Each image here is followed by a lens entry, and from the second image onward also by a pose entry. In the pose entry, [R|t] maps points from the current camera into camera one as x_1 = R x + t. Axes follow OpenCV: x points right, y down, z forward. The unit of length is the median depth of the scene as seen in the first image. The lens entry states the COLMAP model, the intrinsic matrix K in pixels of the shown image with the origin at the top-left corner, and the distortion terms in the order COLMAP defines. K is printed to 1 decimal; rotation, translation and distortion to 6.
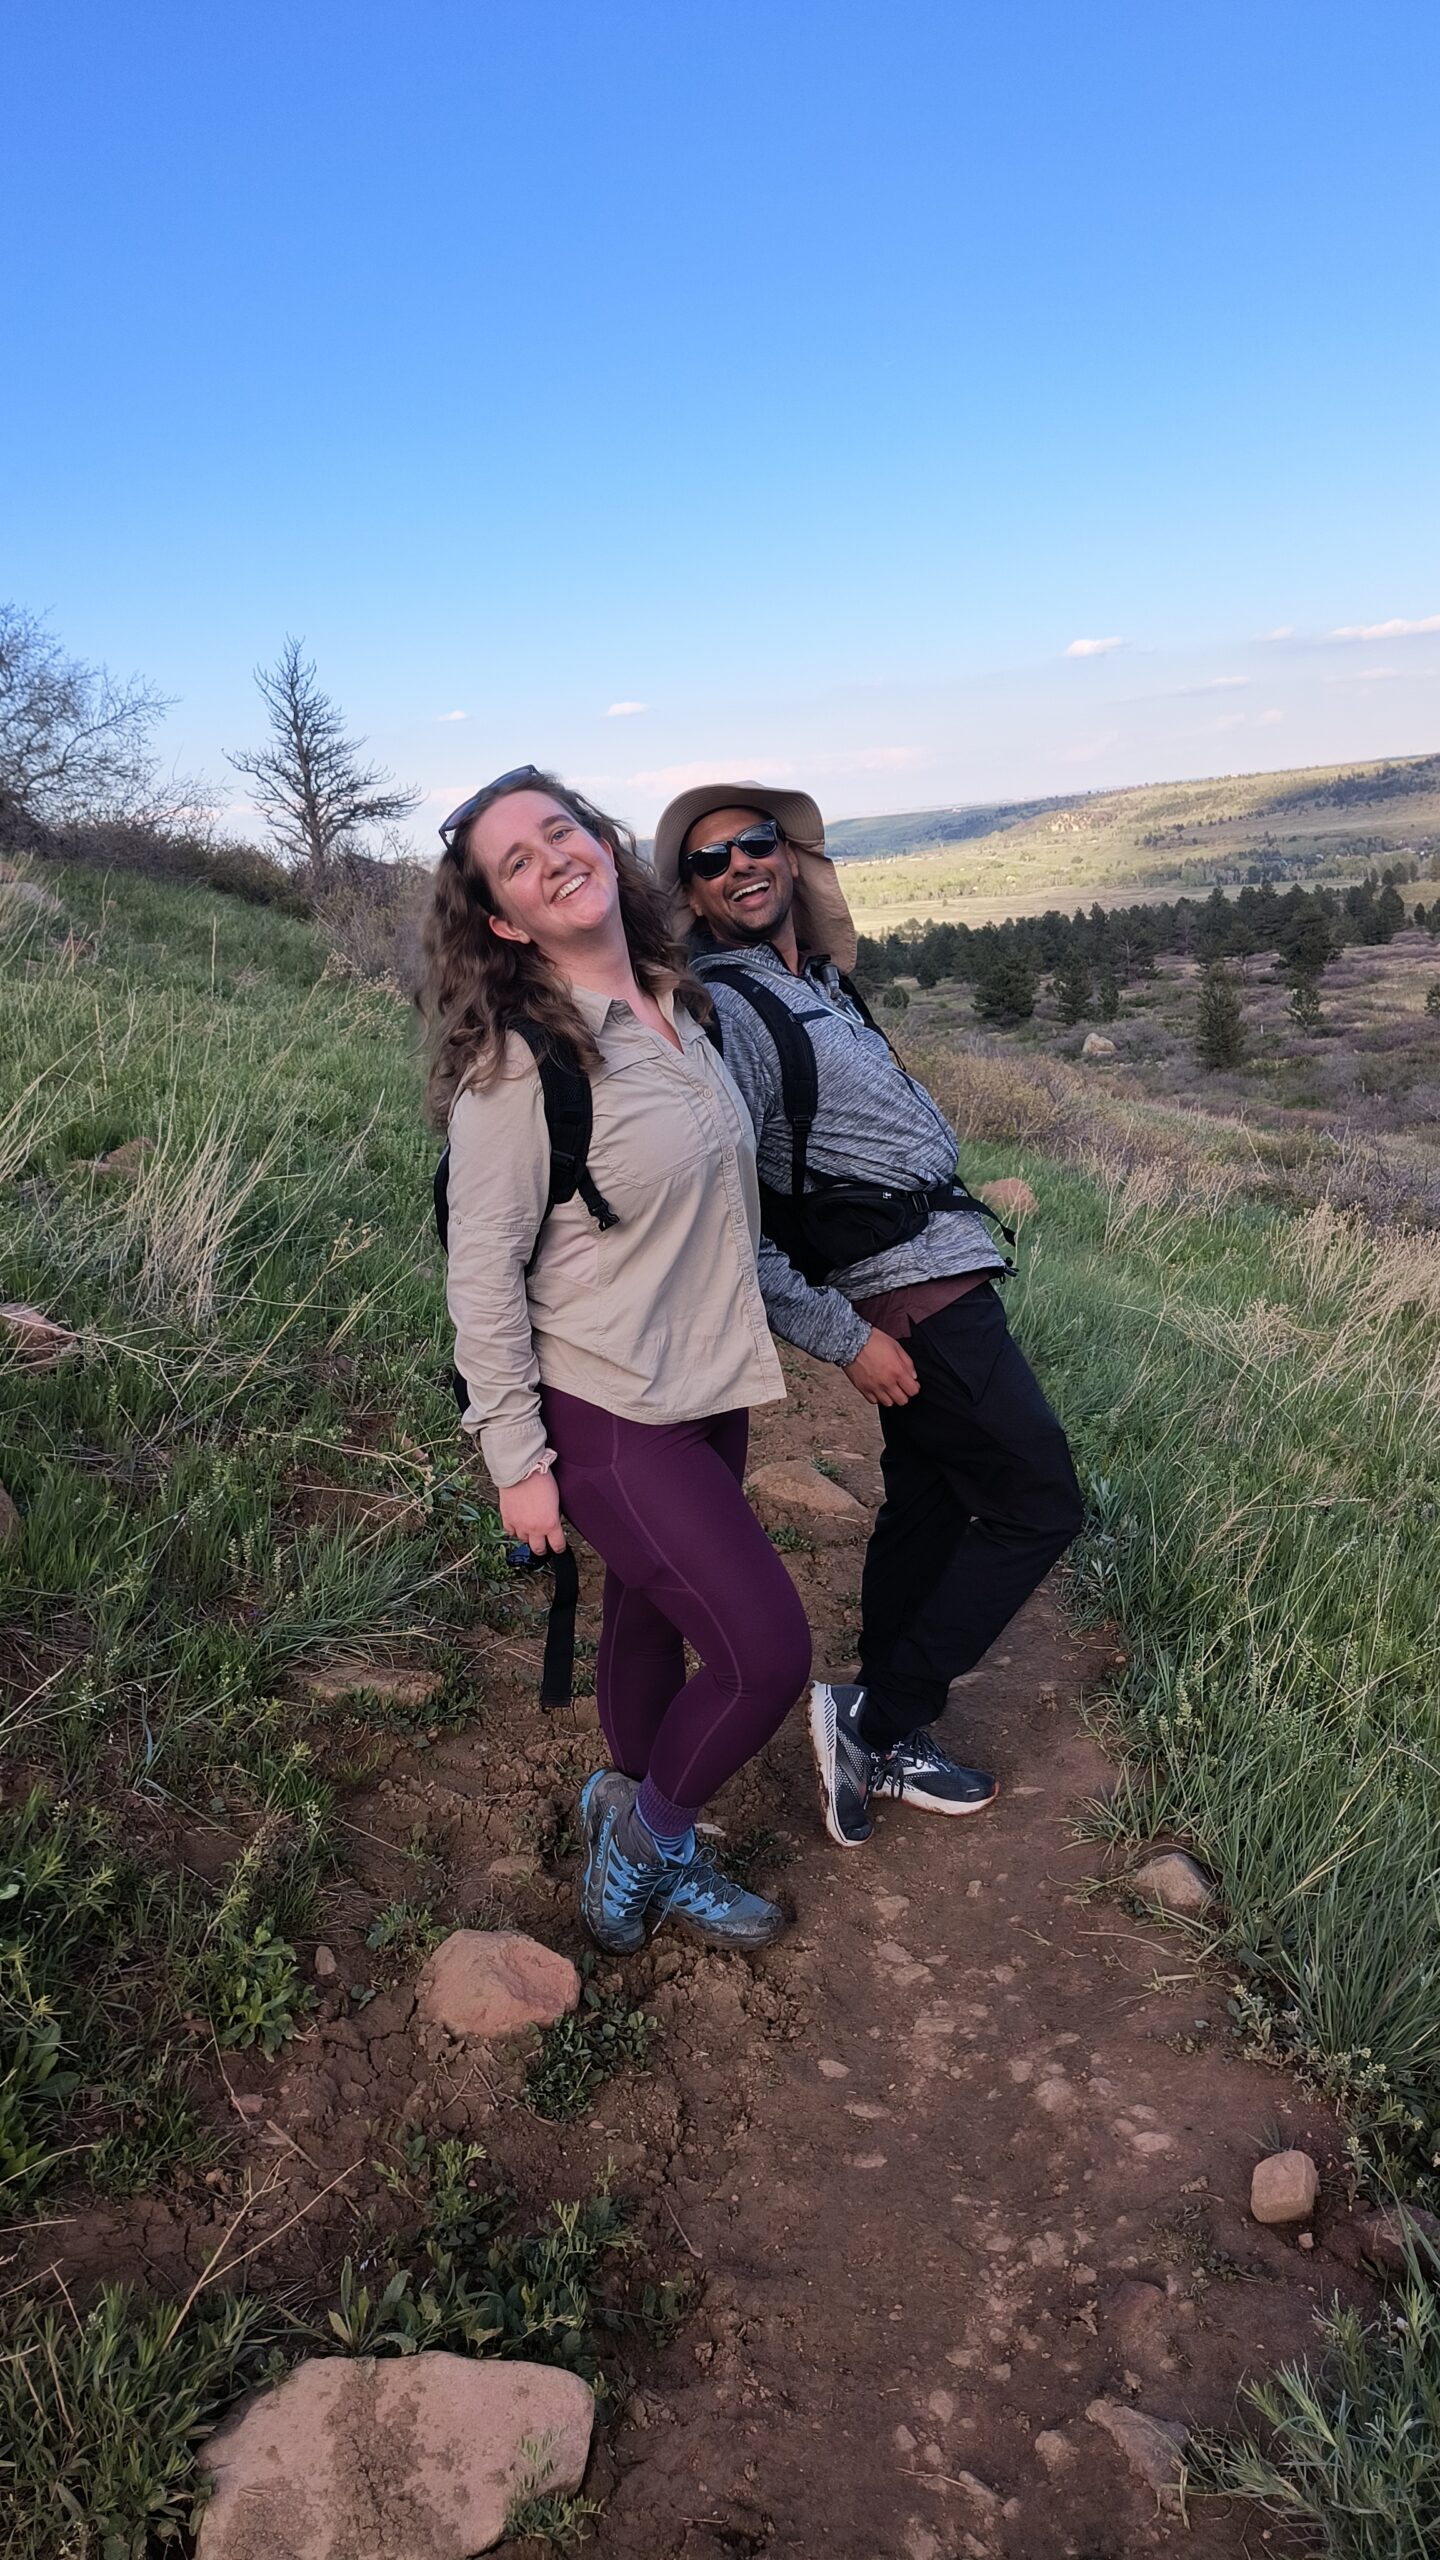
lens RADIAL K [[1699.9, 0, 721.3], [0, 1699.9, 1298.3], [0, 0, 1]] dist [0.075440, -0.106081]
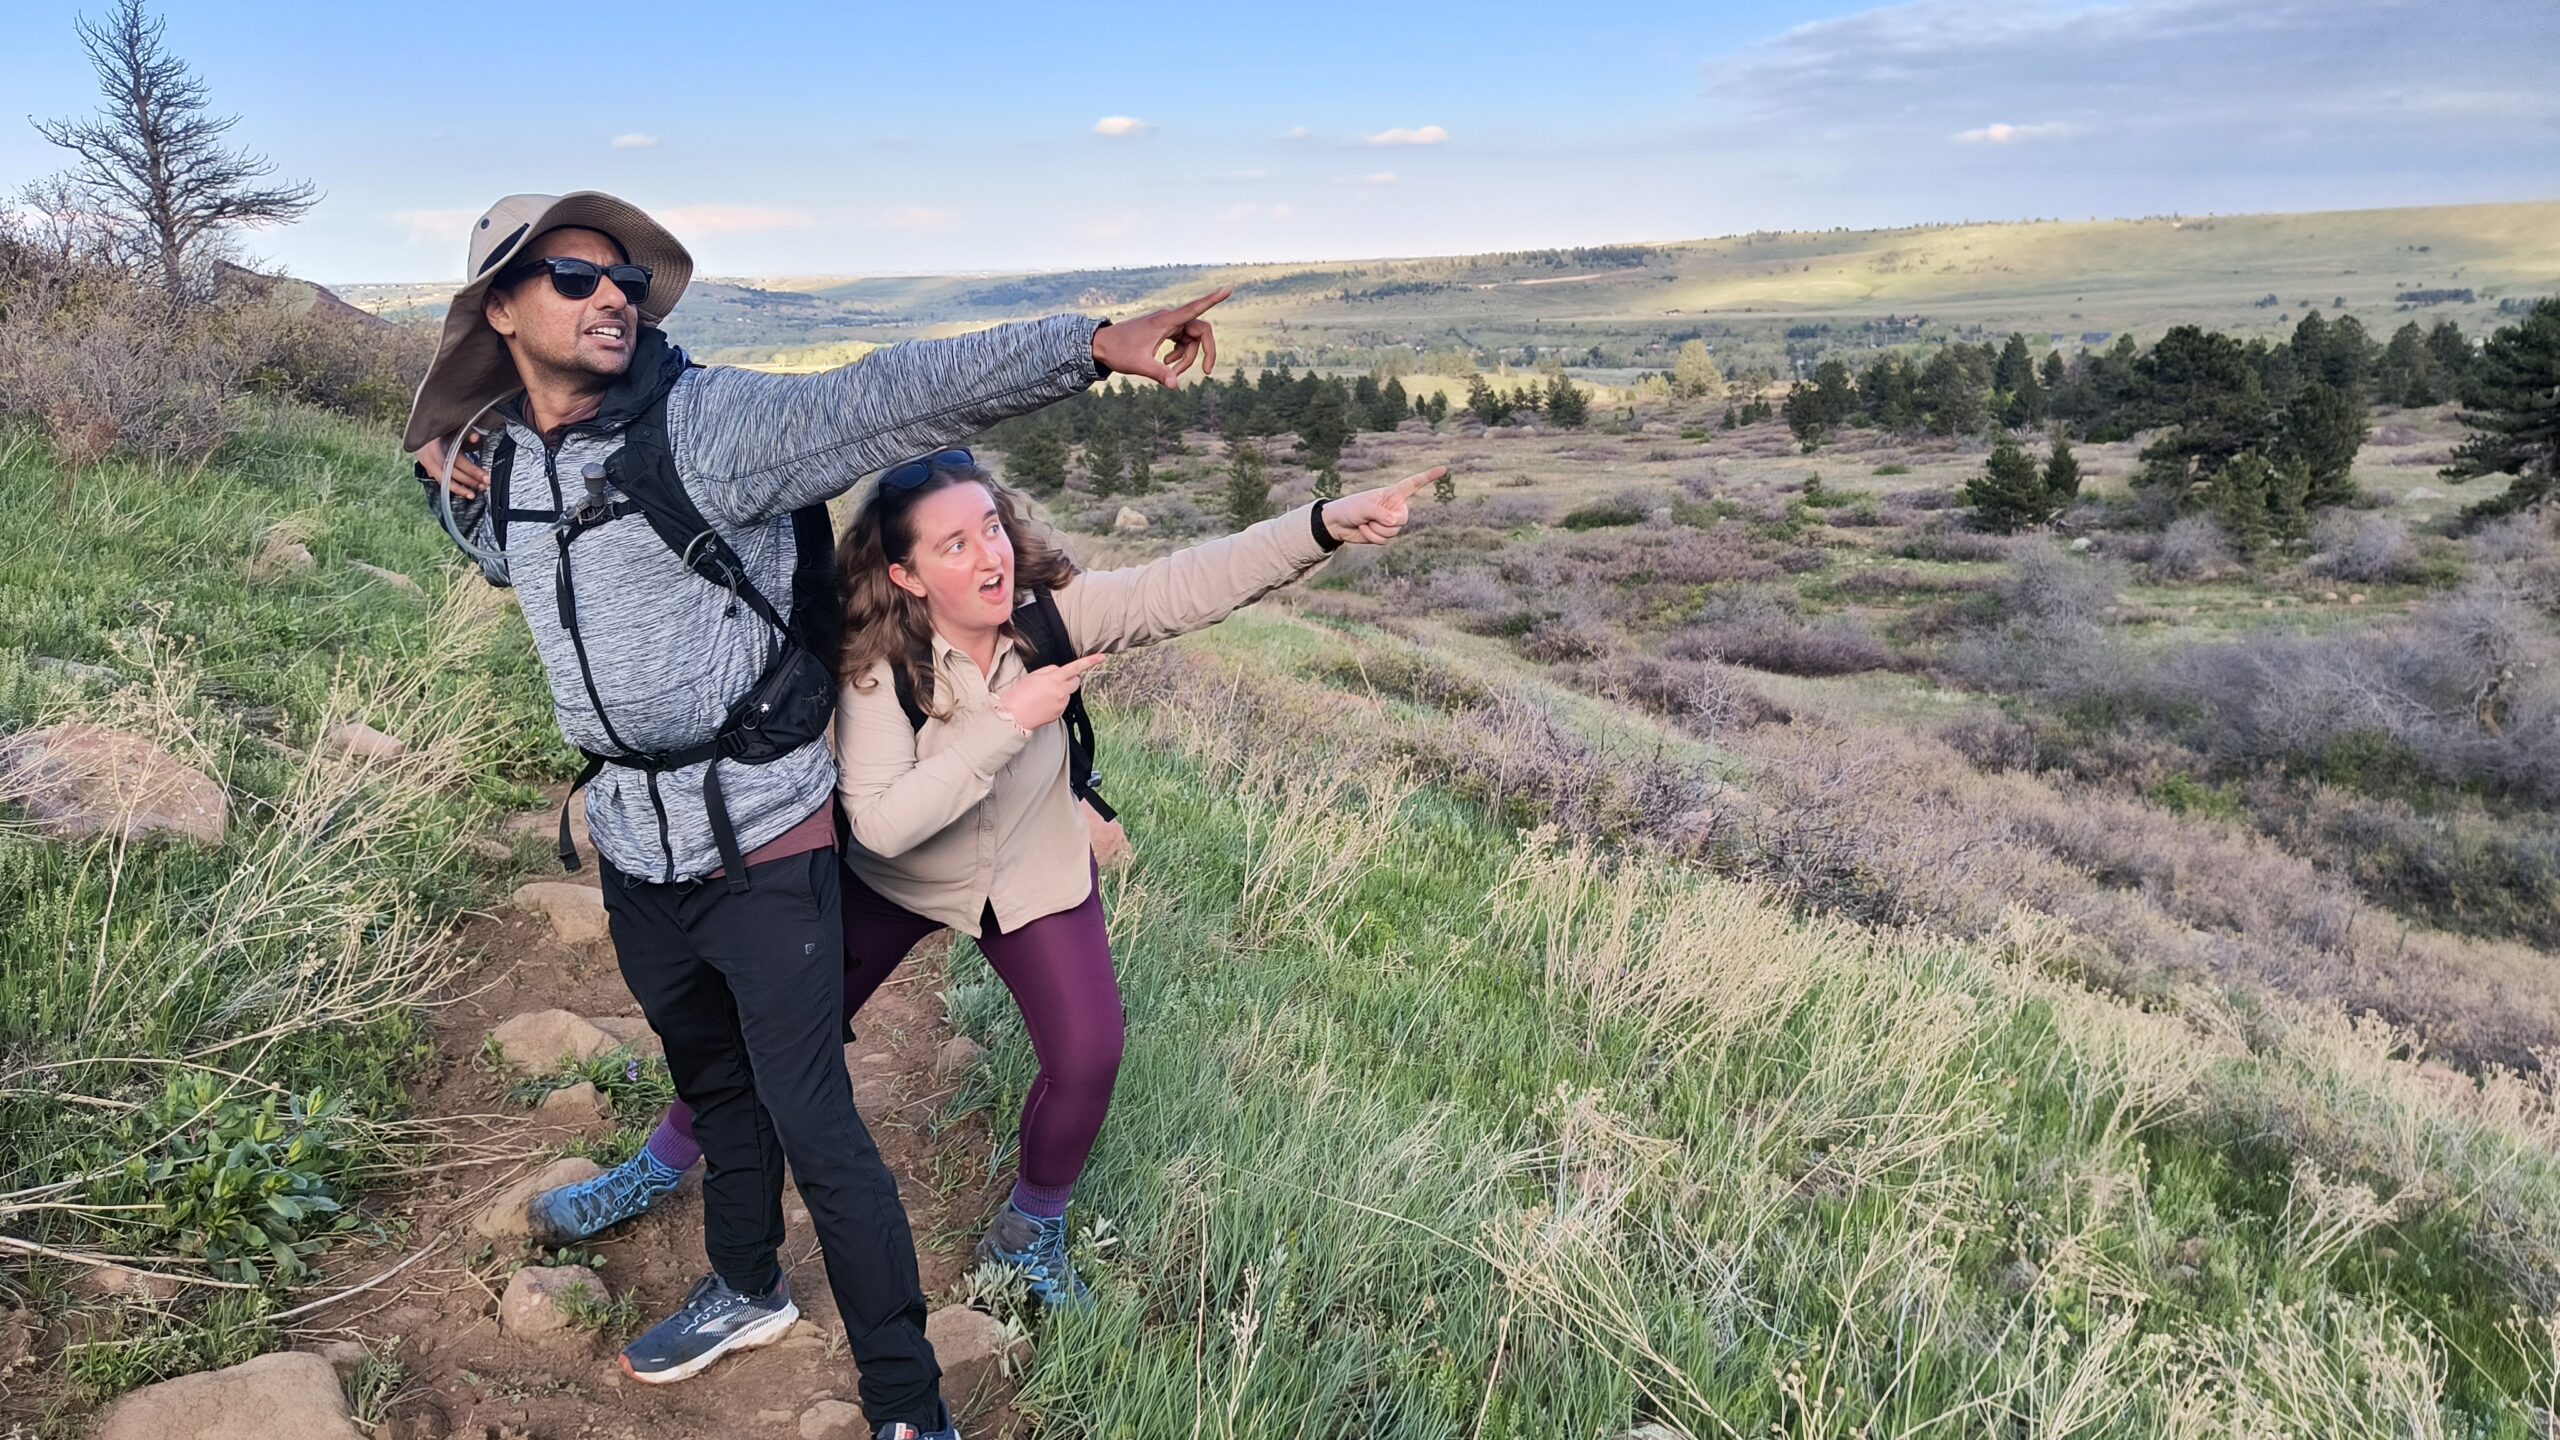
lens RADIAL K [[1698.4, 0, 1287.5], [0, 1698.4, 770.1], [0, 0, 1]] dist [0.003763, -0.003048]
pose [[0.952733, -0.017533, 0.303302, 0.171847], [0.016679, 0.999846, 0.005408, -0.209144], [-0.303351, -0.000093, 0.952879, 1.108302]]
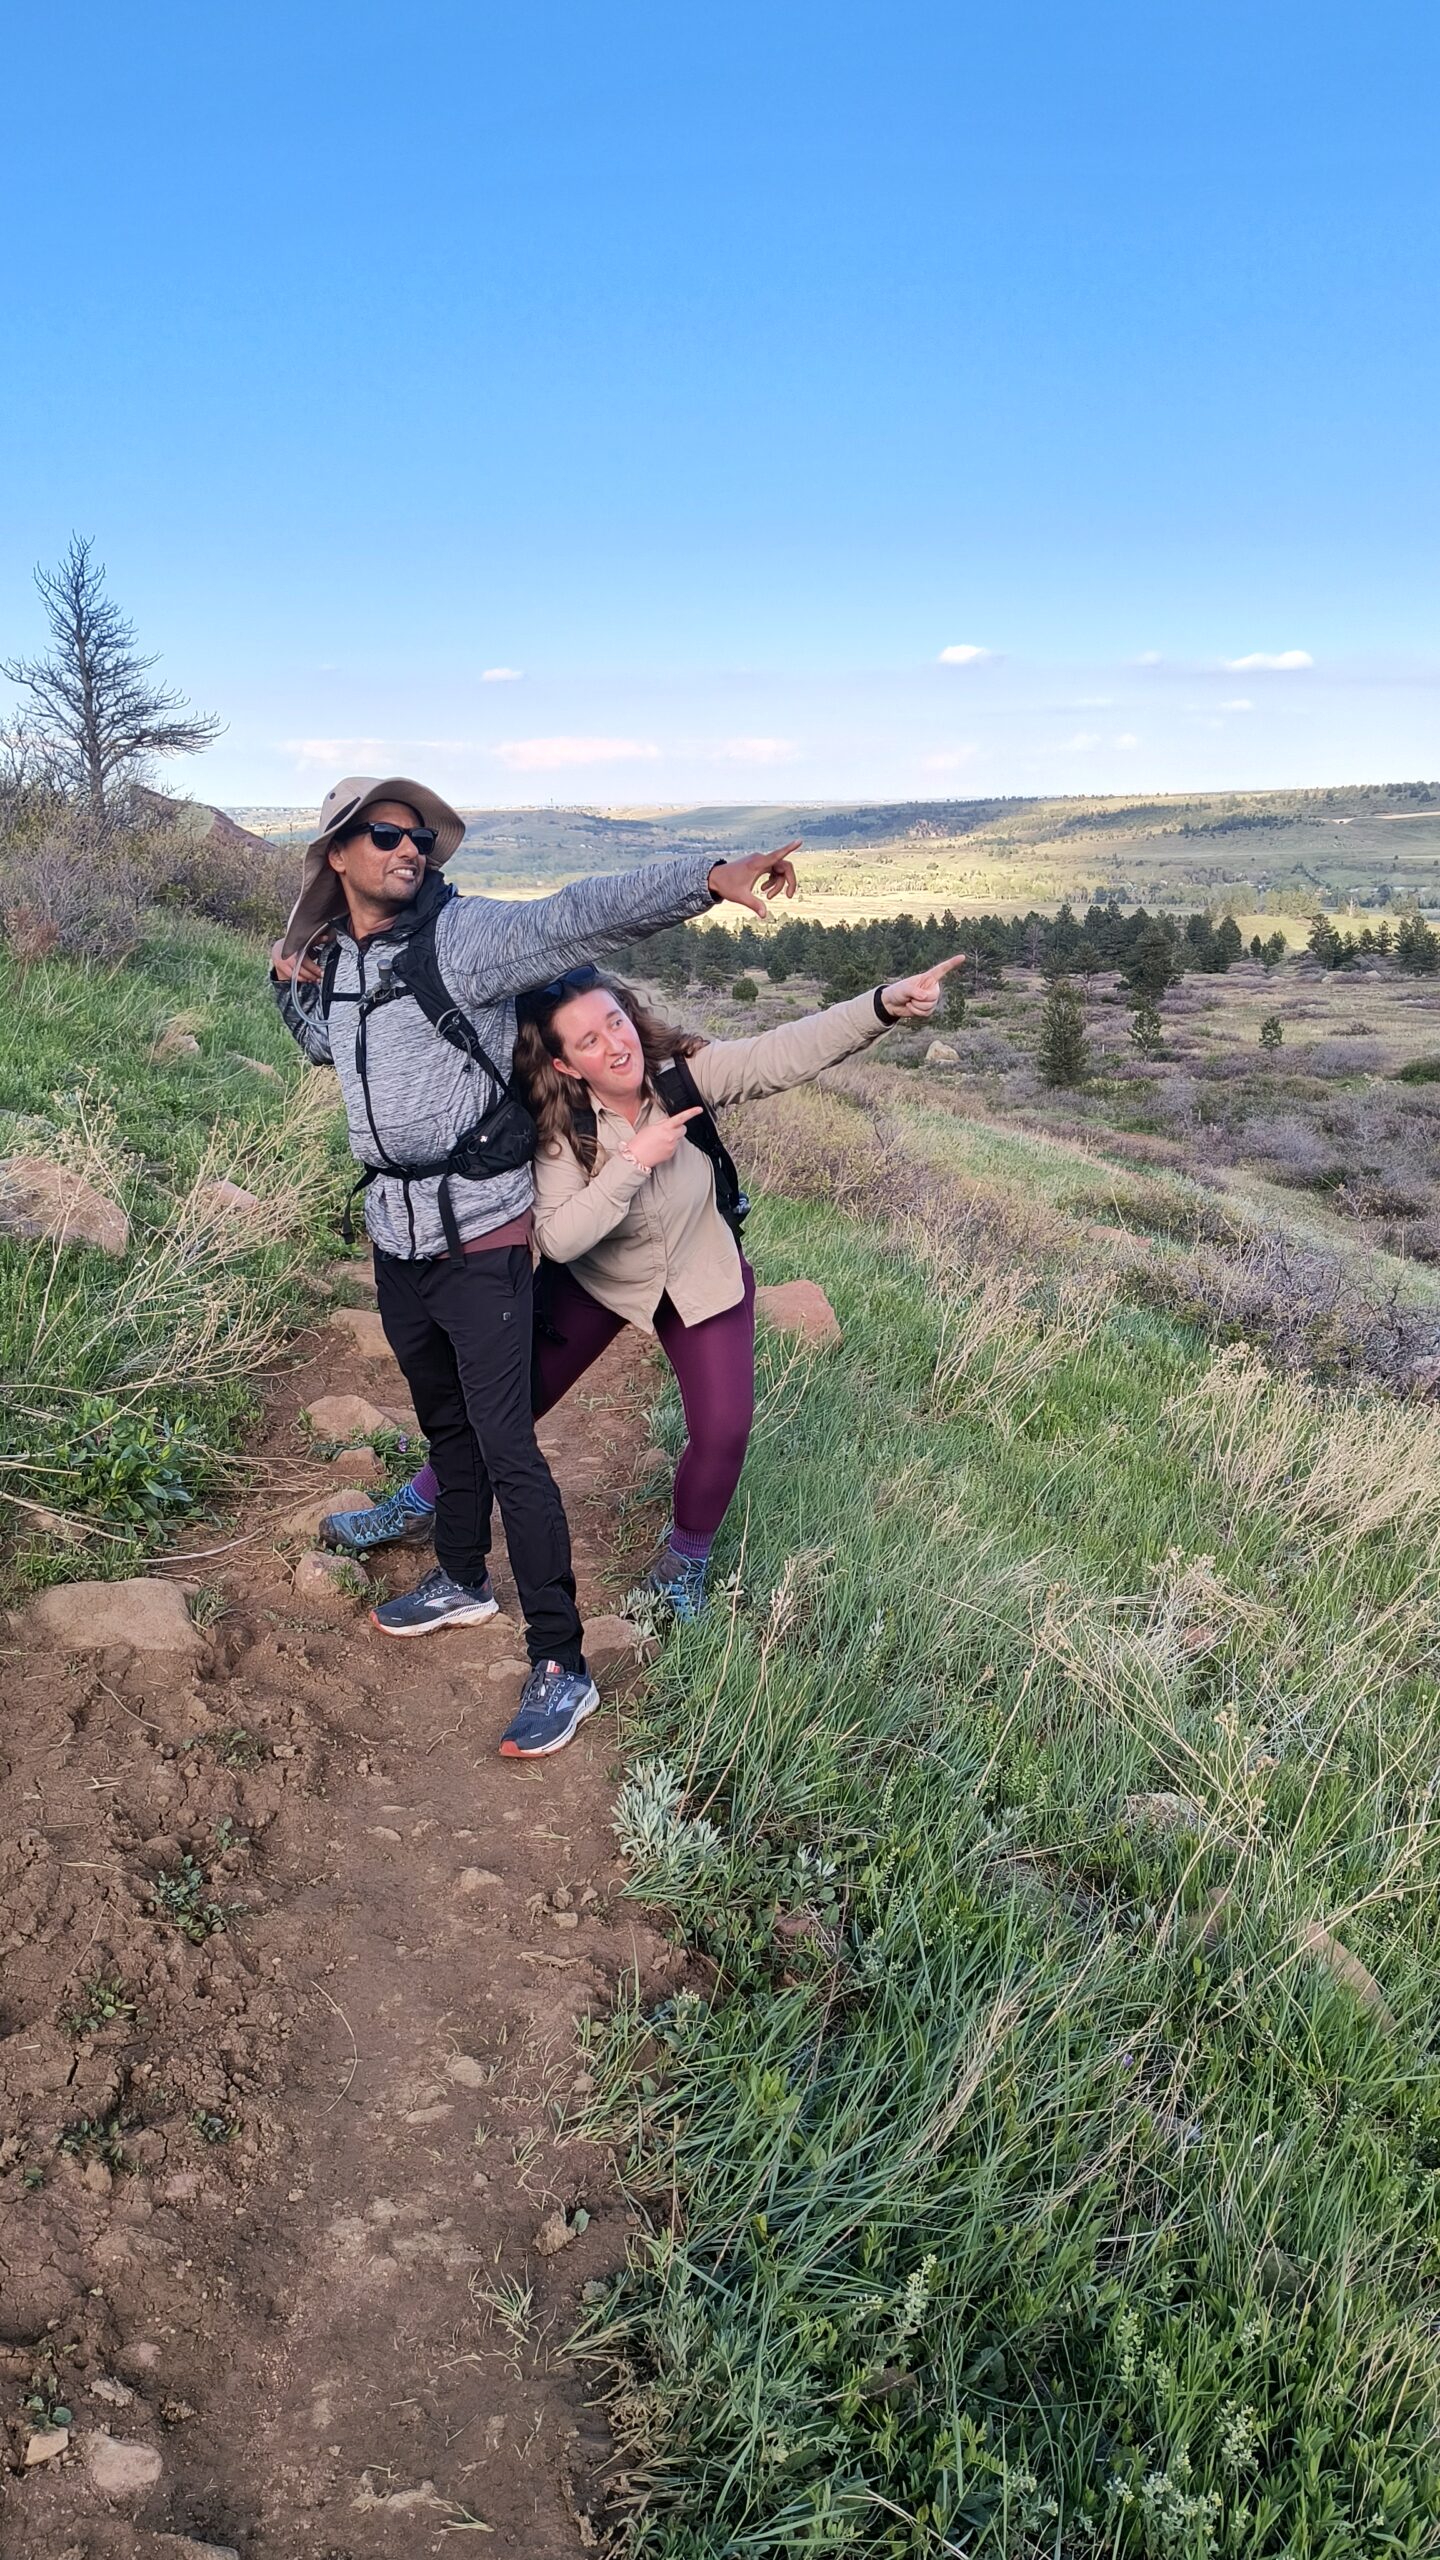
lens RADIAL K [[1693.8, 0, 718.7], [0, 1693.8, 1324.3], [0, 0, 1]] dist [0.029821, 0.001489]
pose [[0.994050, 0.053153, 0.095074, 0.208710], [-0.055461, 0.998223, 0.021798, -0.171286], [-0.093746, -0.026941, 0.995232, 0.913670]]
